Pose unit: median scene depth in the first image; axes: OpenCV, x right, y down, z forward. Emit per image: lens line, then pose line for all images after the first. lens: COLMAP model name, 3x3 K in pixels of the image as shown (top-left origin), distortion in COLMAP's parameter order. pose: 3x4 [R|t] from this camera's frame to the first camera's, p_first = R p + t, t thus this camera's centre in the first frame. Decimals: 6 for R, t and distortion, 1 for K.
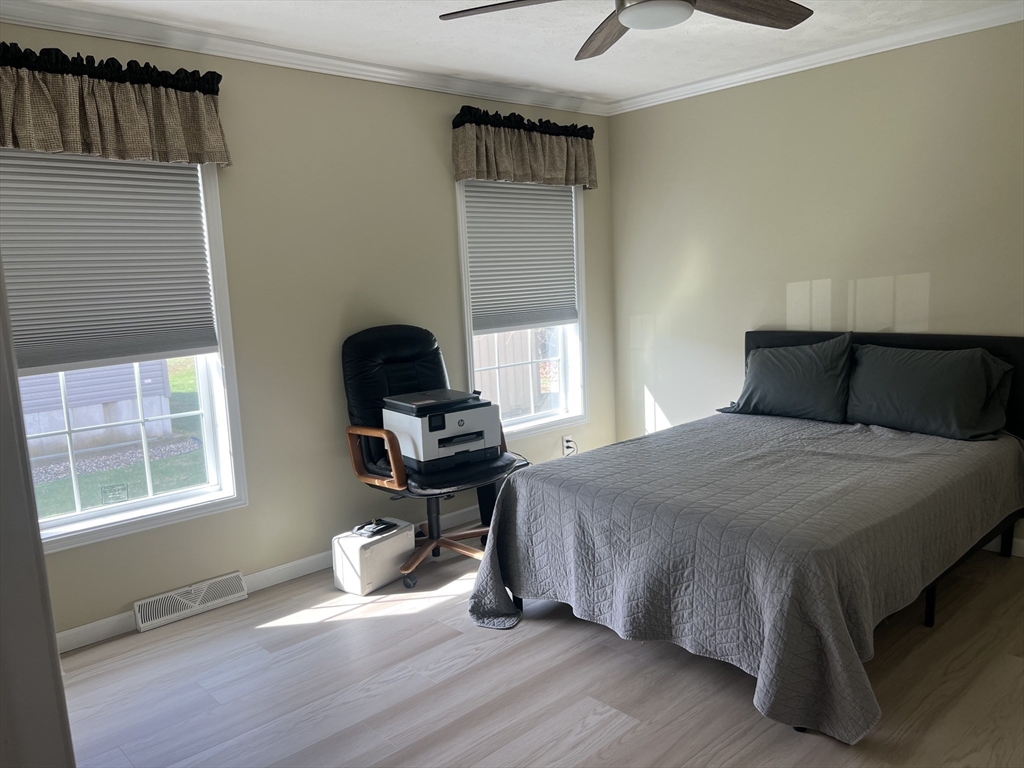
lens RADIAL K [[779.1, 0, 506.3], [0, 779.1, 385.0], [0, 0, 1]] dist [0.080402, -0.059292]
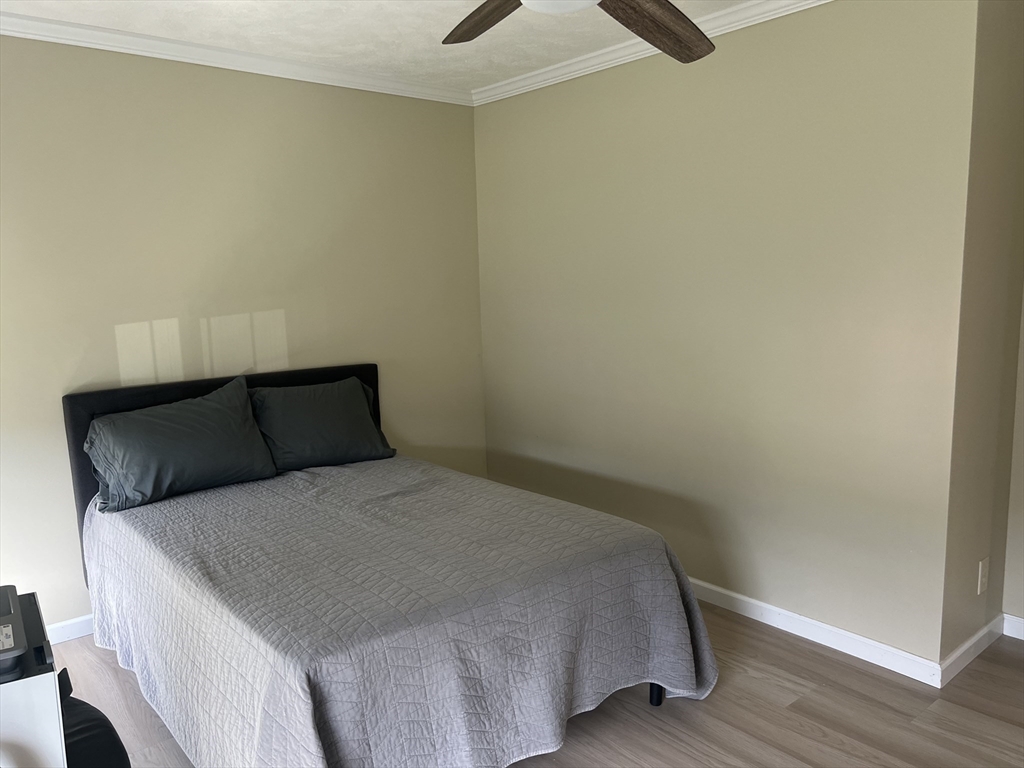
lens RADIAL K [[779.1, 0, 517.8], [0, 779.1, 386.6], [0, 0, 1]] dist [0.080402, -0.059292]
pose [[0.045689, -0.101432, 0.993793, -0.452915], [0.168075, 0.981430, 0.092443, -0.090317], [-0.984715, 0.162808, 0.061888, 0.682954]]
